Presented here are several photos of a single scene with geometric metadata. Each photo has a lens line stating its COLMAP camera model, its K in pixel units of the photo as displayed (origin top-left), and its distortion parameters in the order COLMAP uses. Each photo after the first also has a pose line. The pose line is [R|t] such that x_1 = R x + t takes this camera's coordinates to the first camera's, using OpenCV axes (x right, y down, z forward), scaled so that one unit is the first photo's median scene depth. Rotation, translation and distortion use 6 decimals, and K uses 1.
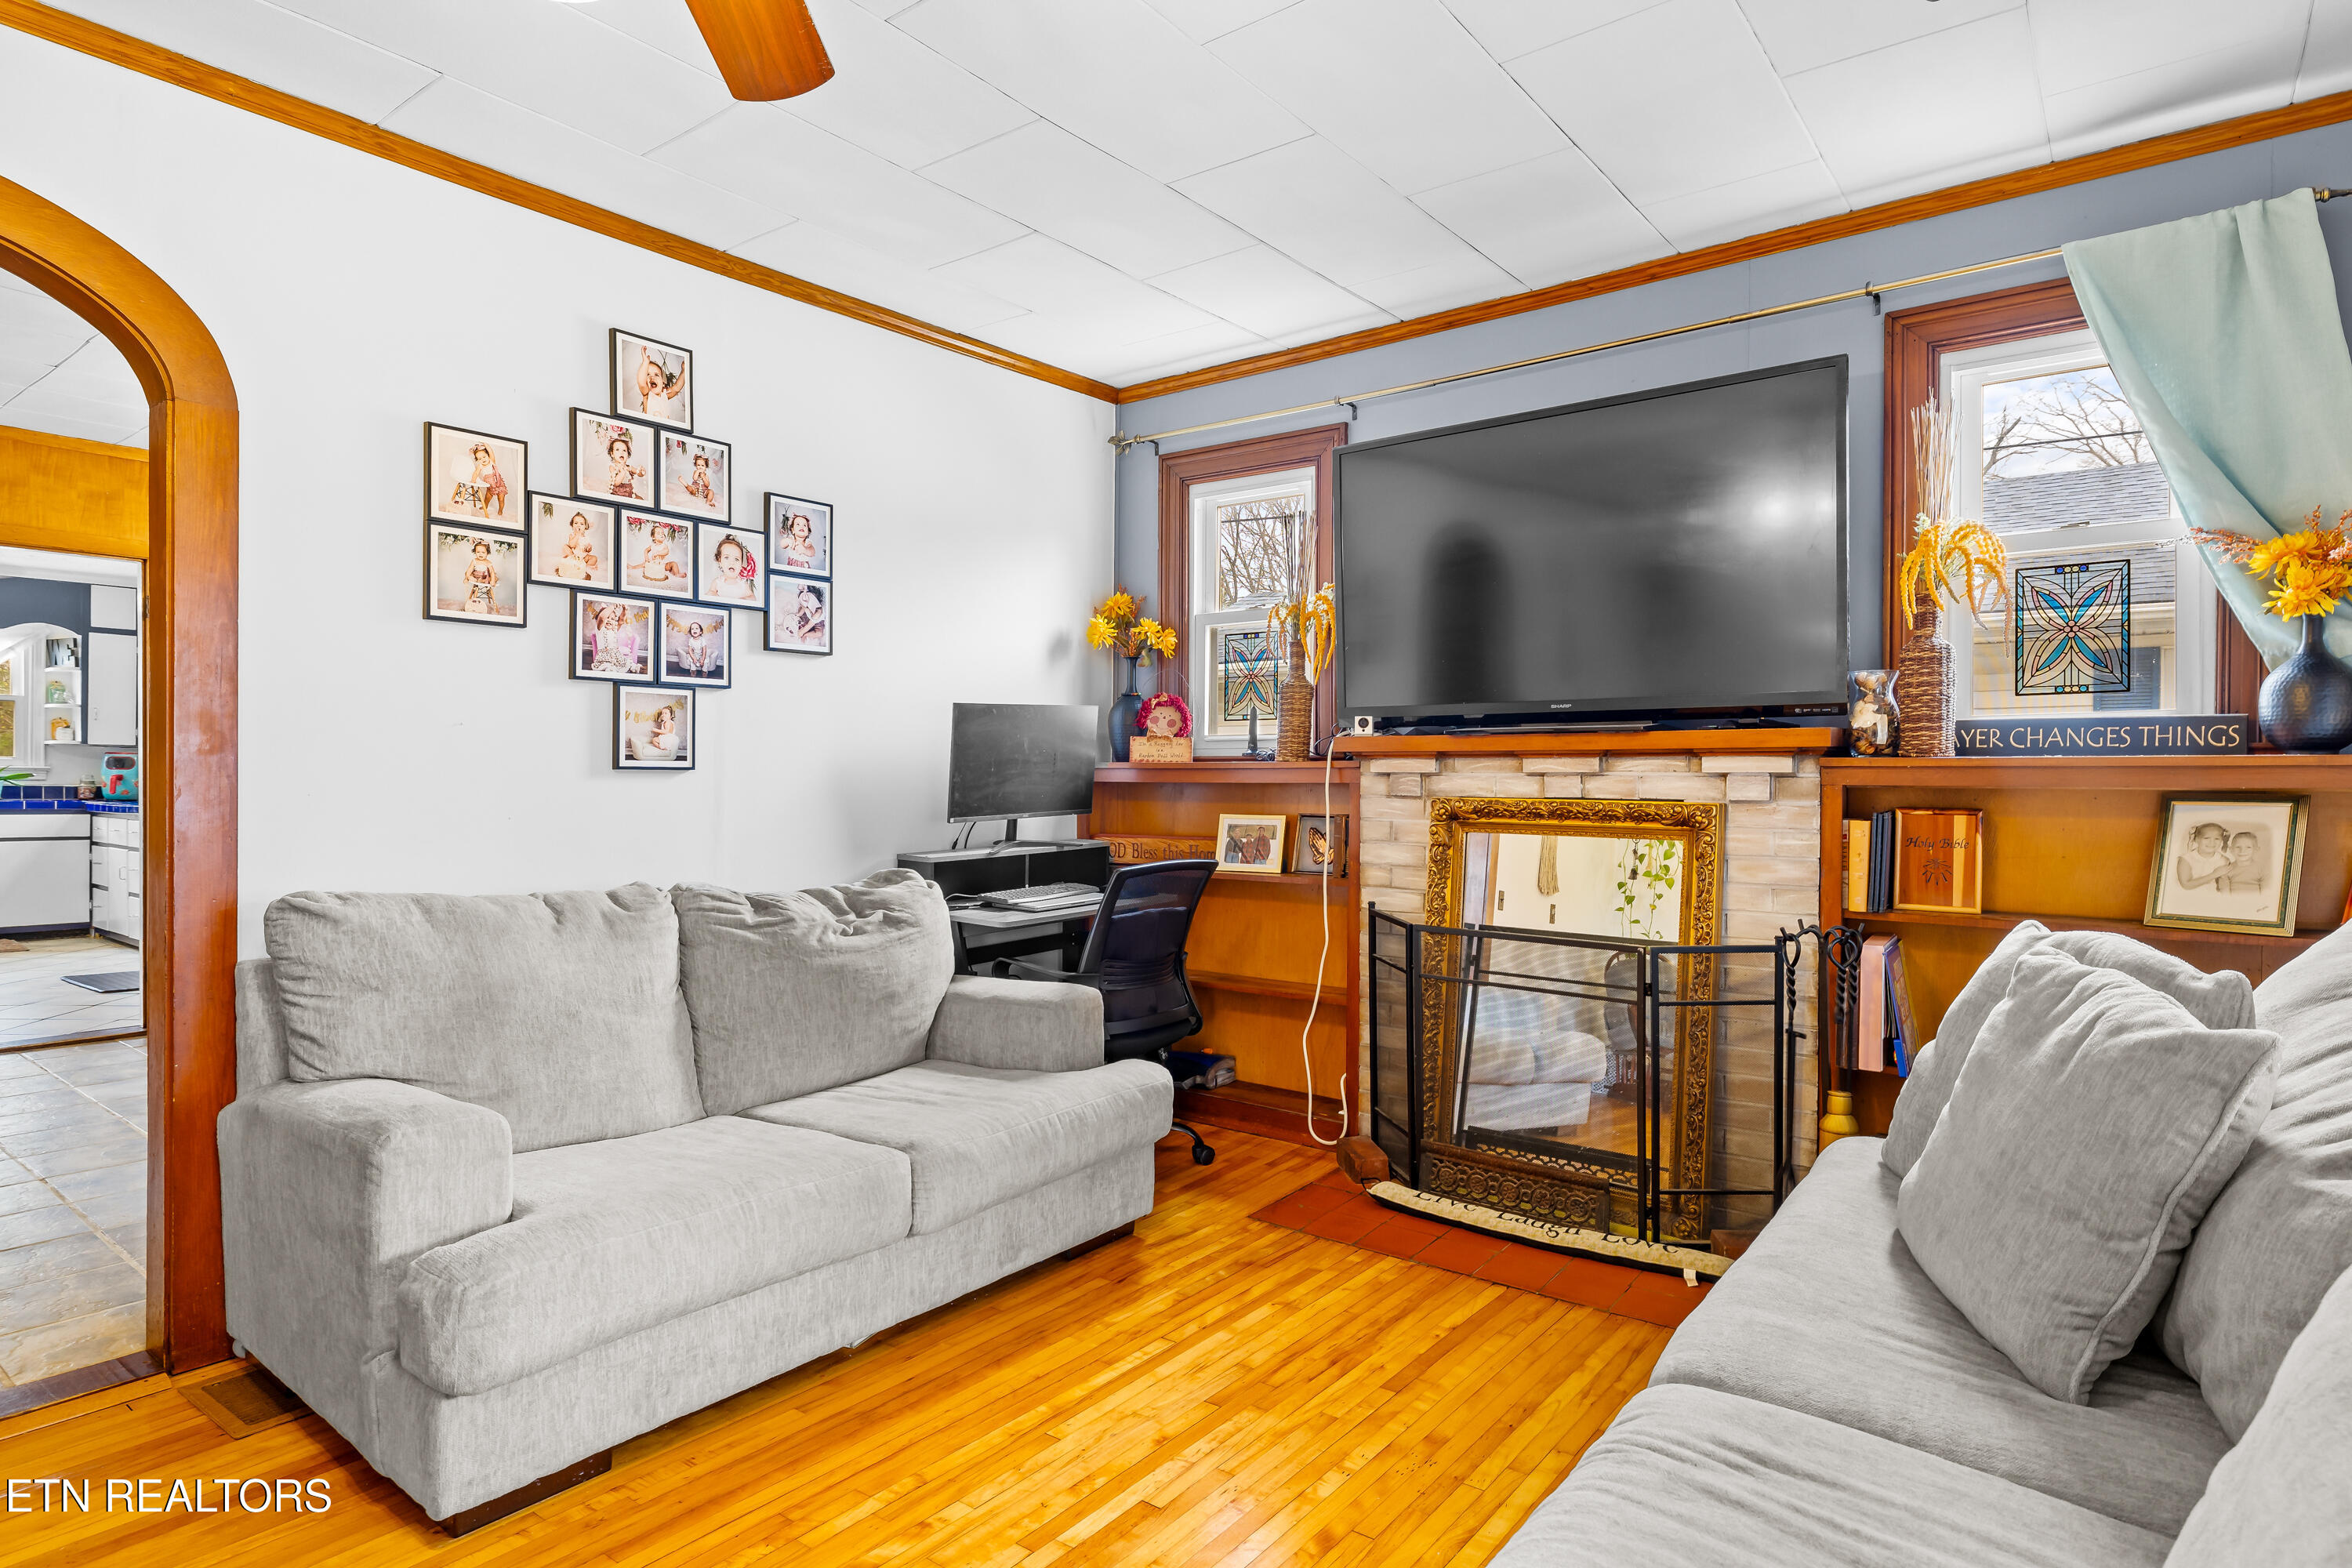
lens RADIAL K [[1269.8, 0, 1167.2], [0, 1269.8, 786.0], [0, 0, 1]] dist [-0.000097, -0.000790]
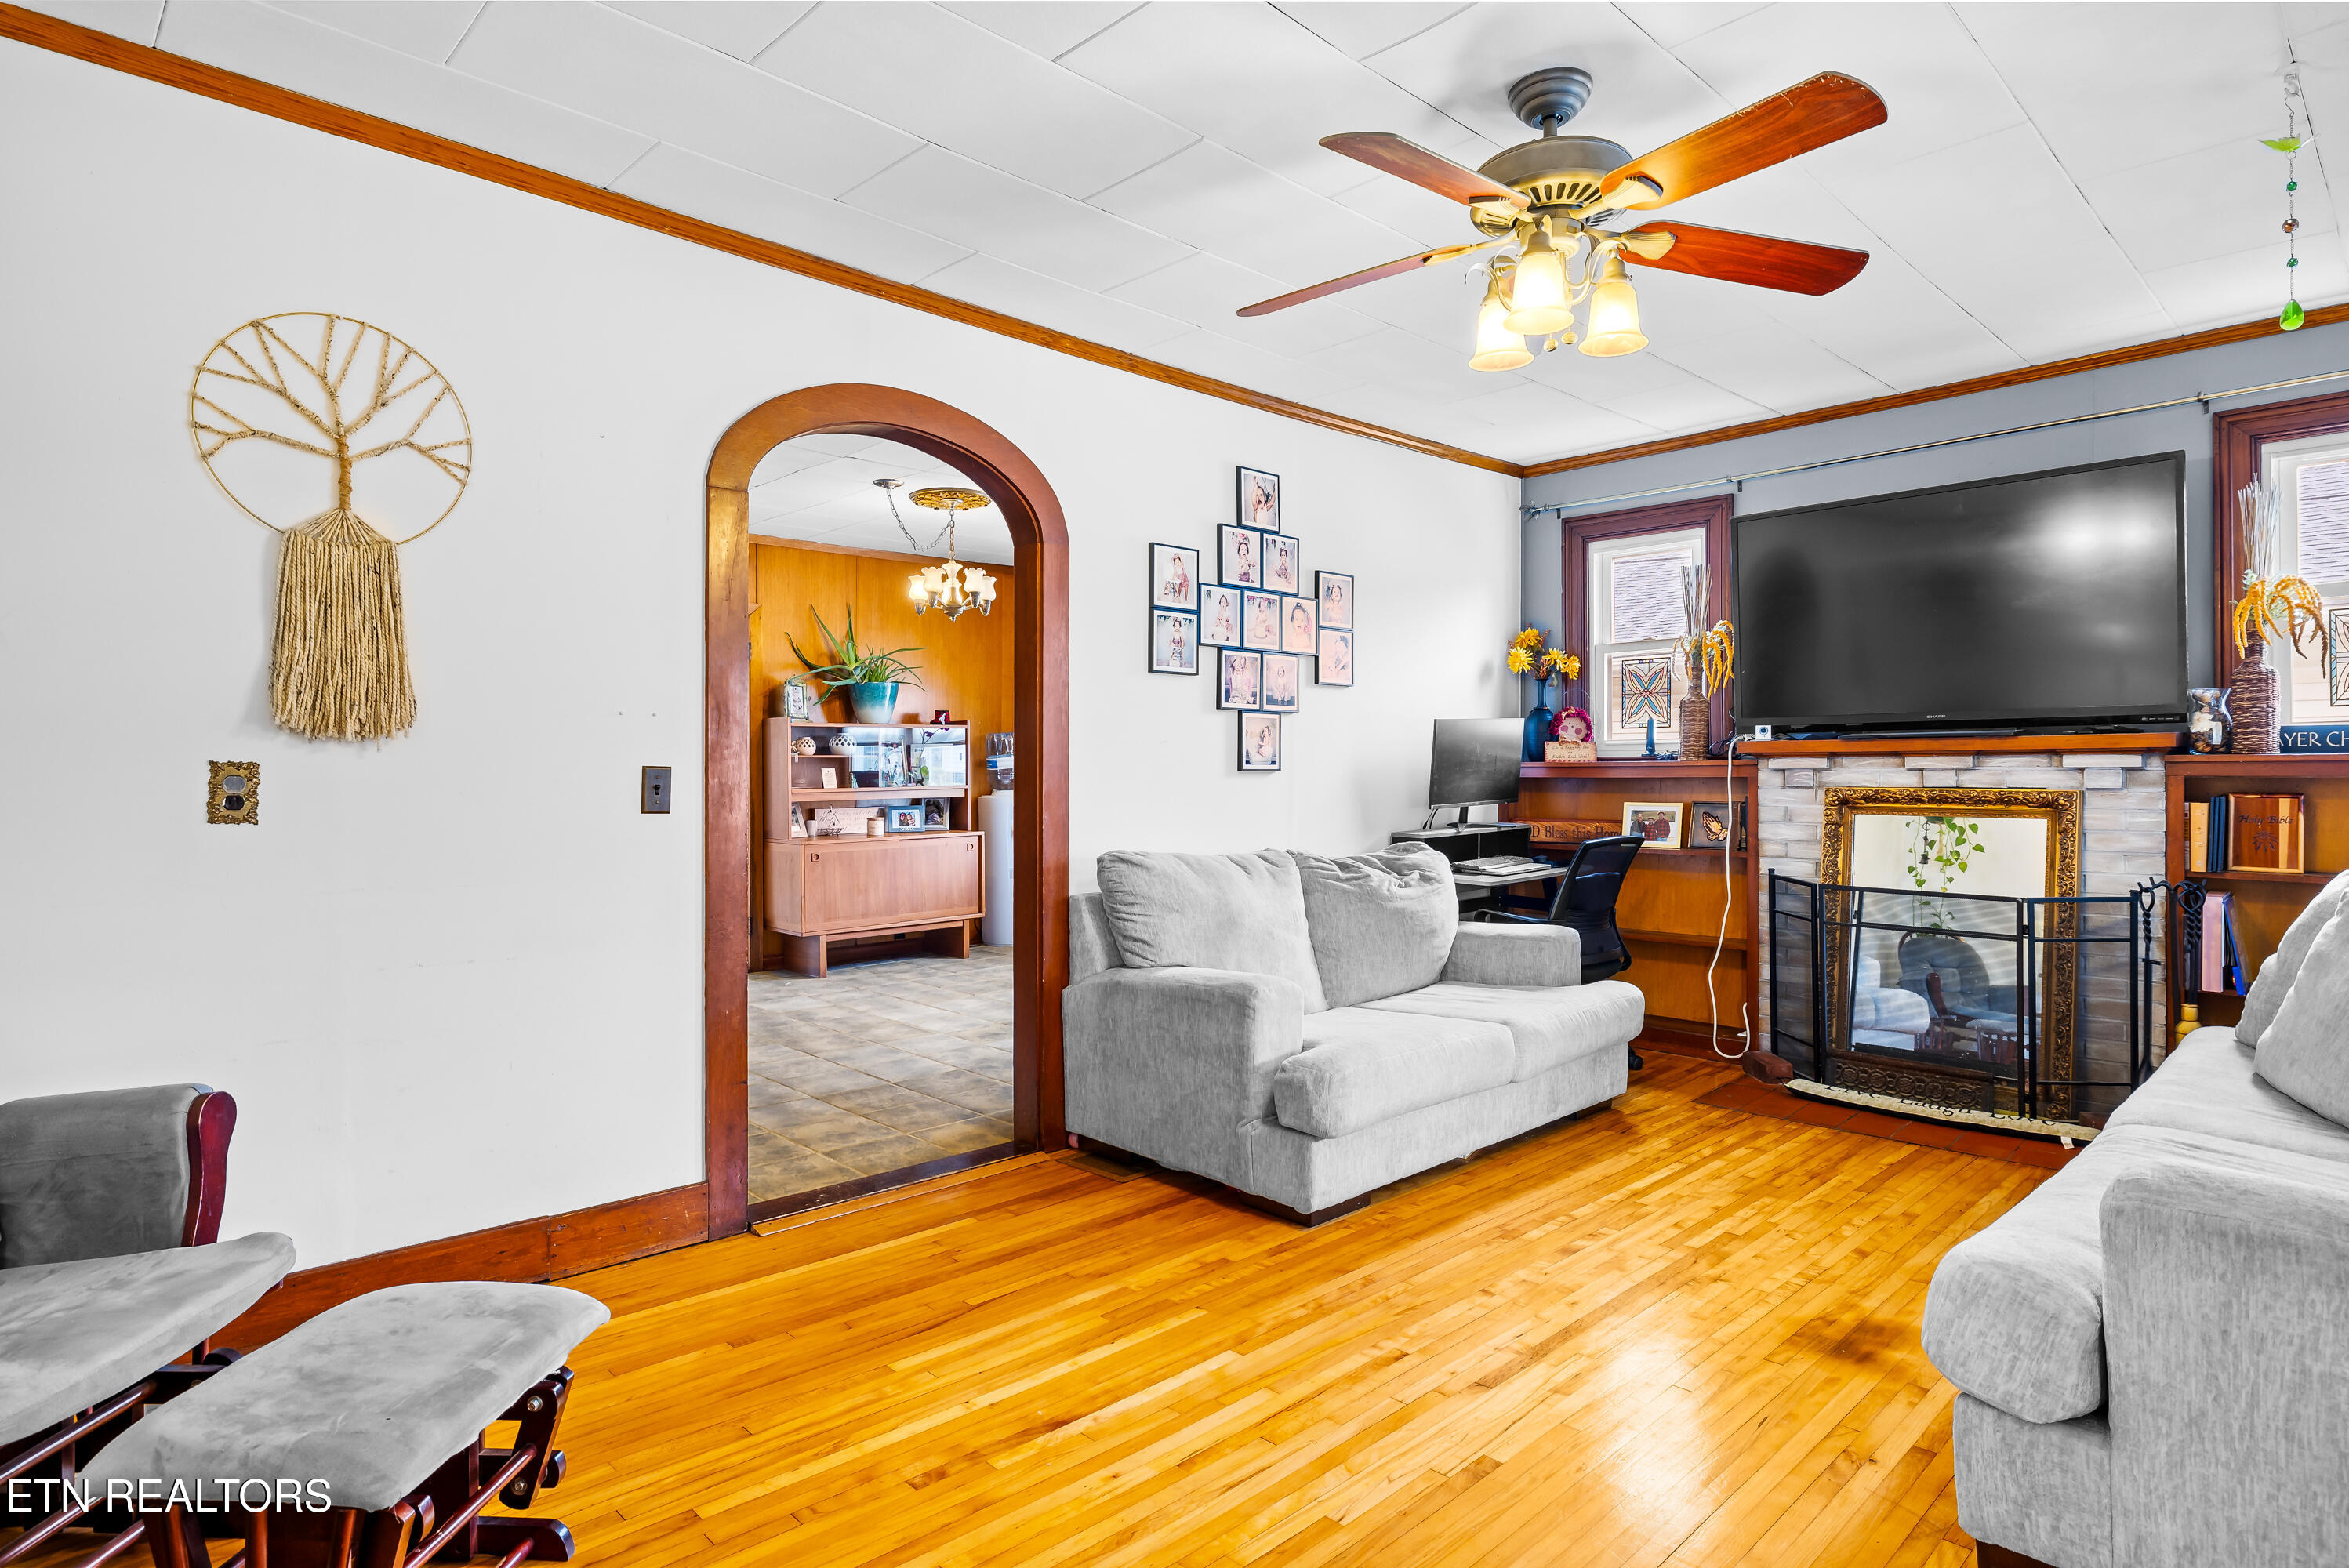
lens RADIAL K [[1268.2, 0, 1163.1], [0, 1268.2, 770.7], [0, 0, 1]] dist [-0.000097, -0.000790]
pose [[0.989634, -0.007628, -0.143410, -0.314448], [0.006306, 0.999933, -0.009670, -0.000035], [0.143474, 0.008665, 0.989616, -0.434837]]
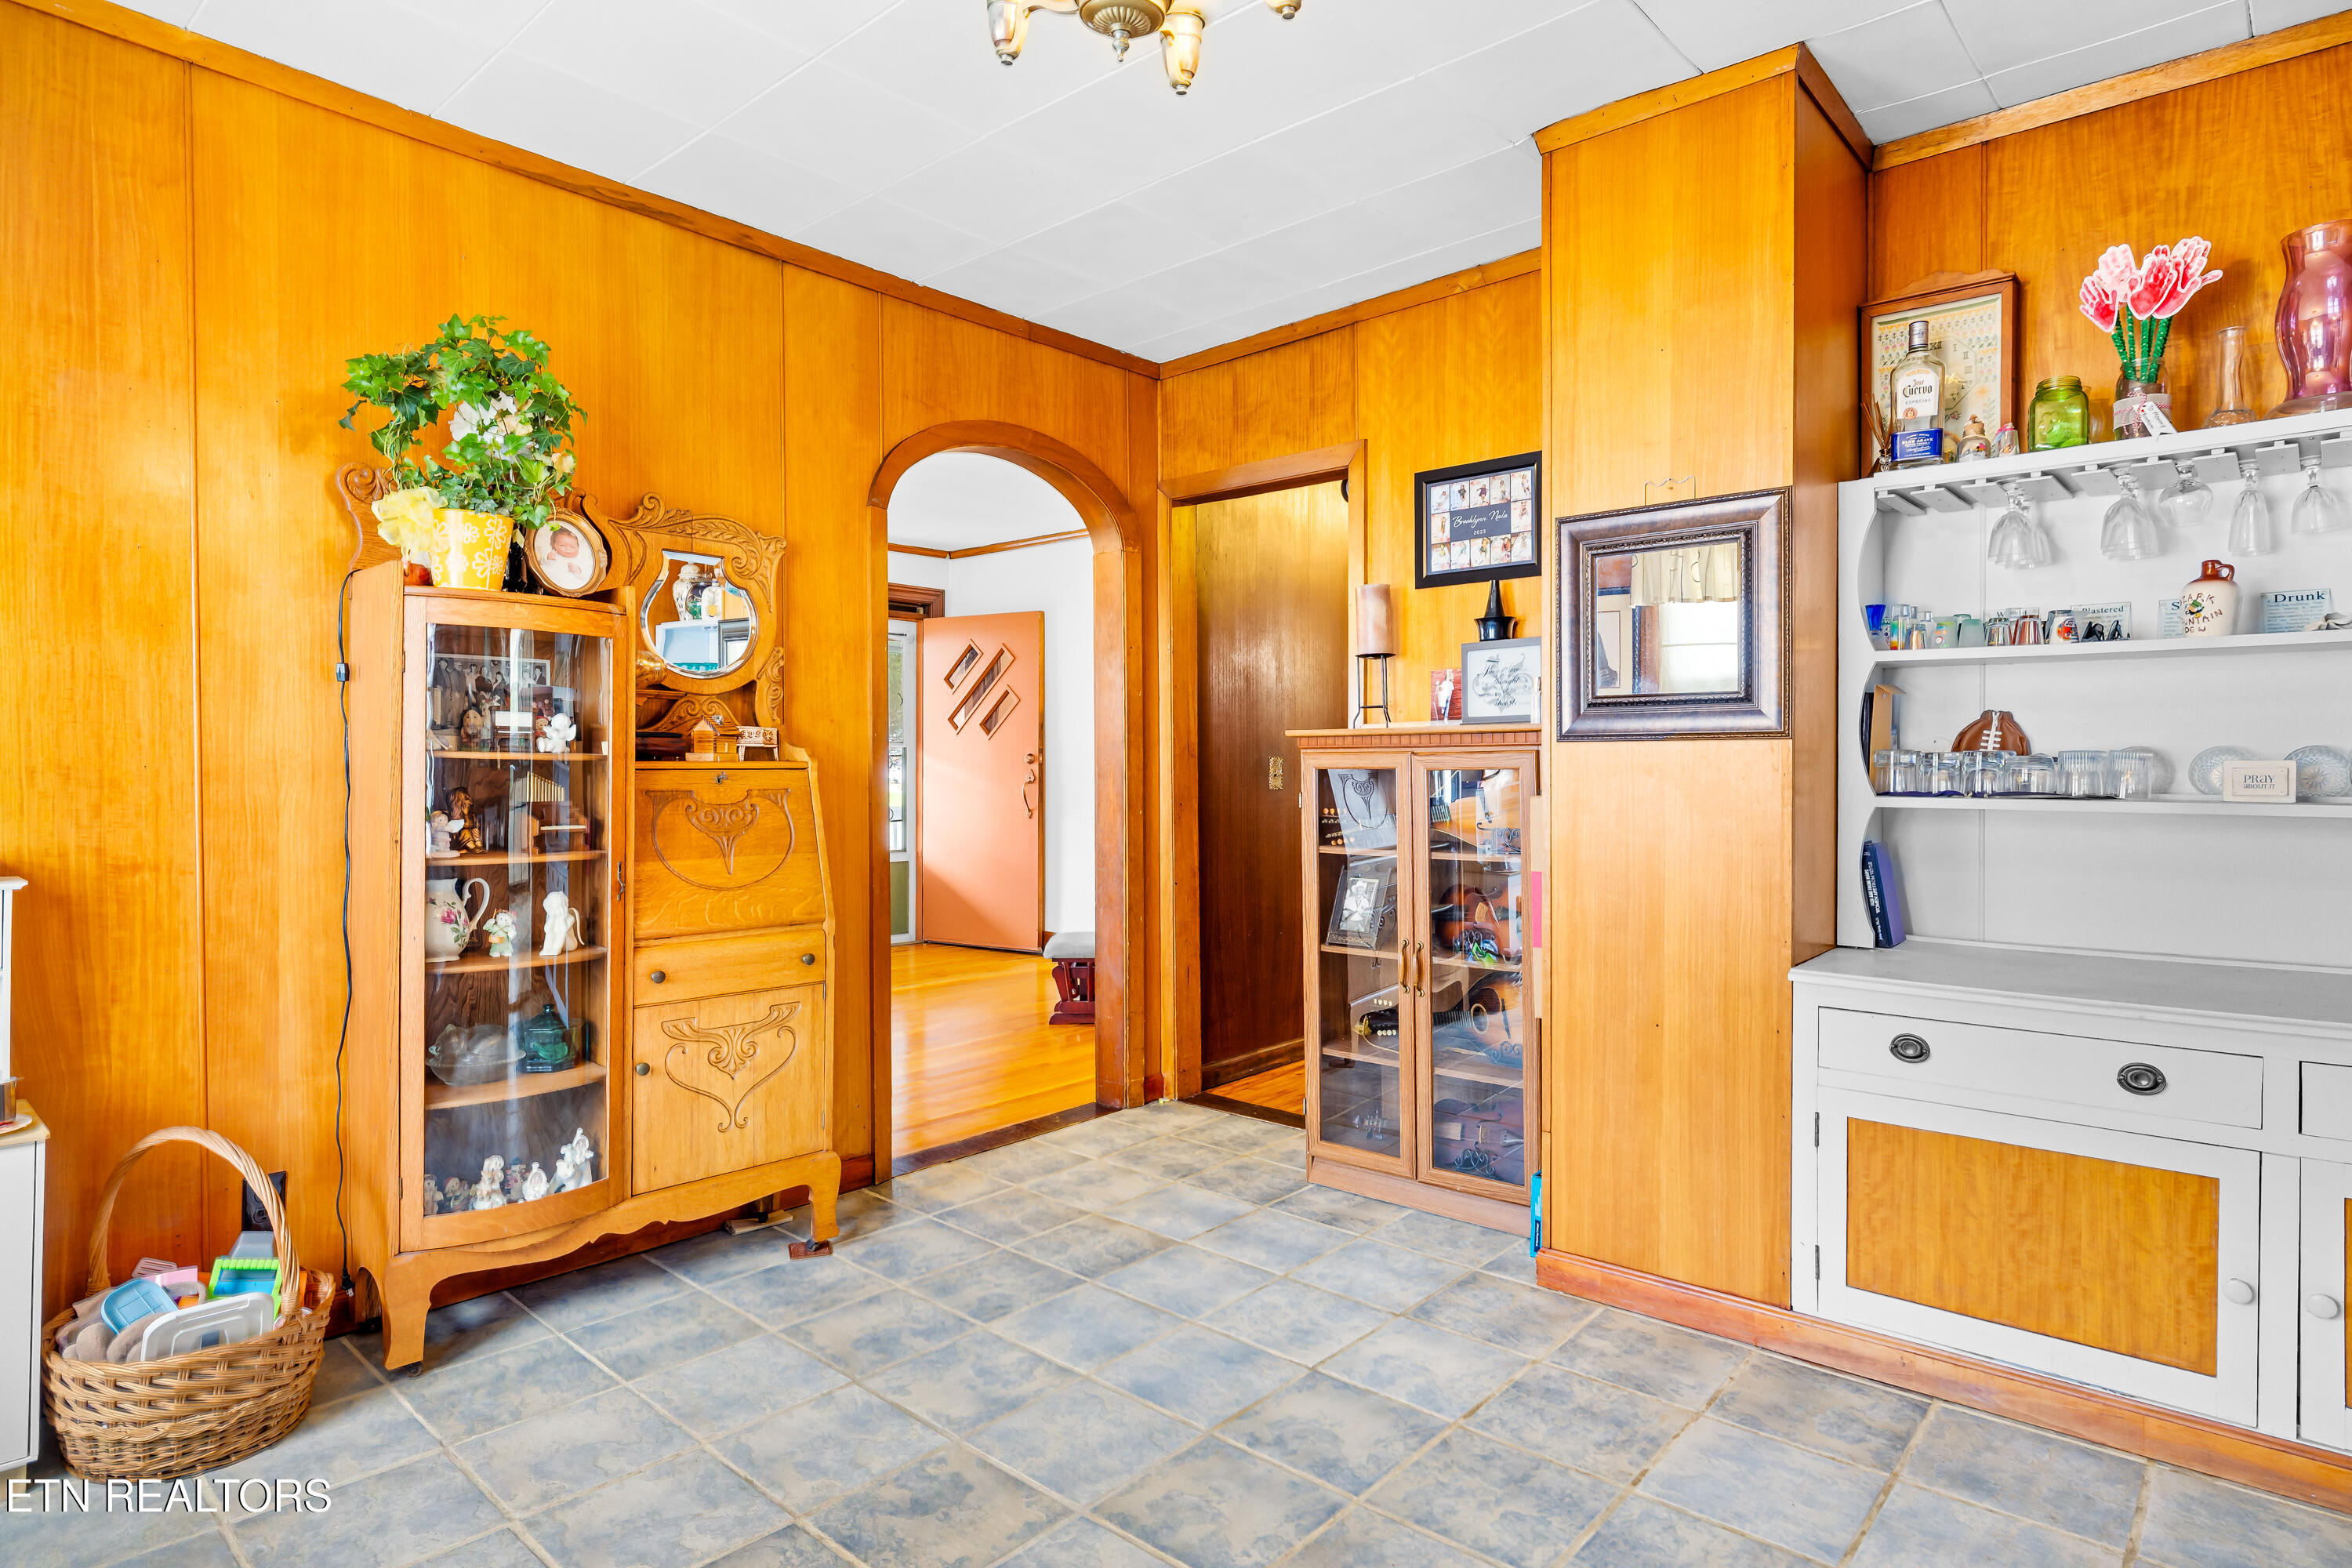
lens RADIAL K [[1269.8, 0, 1189.2], [0, 1269.8, 783.2], [0, 0, 1]] dist [-0.000097, -0.000790]
pose [[-0.998254, -0.008077, 0.058513, -0.965705], [-0.006972, 0.999794, 0.019073, -0.021682], [-0.058655, 0.018631, -0.998104, 1.873836]]
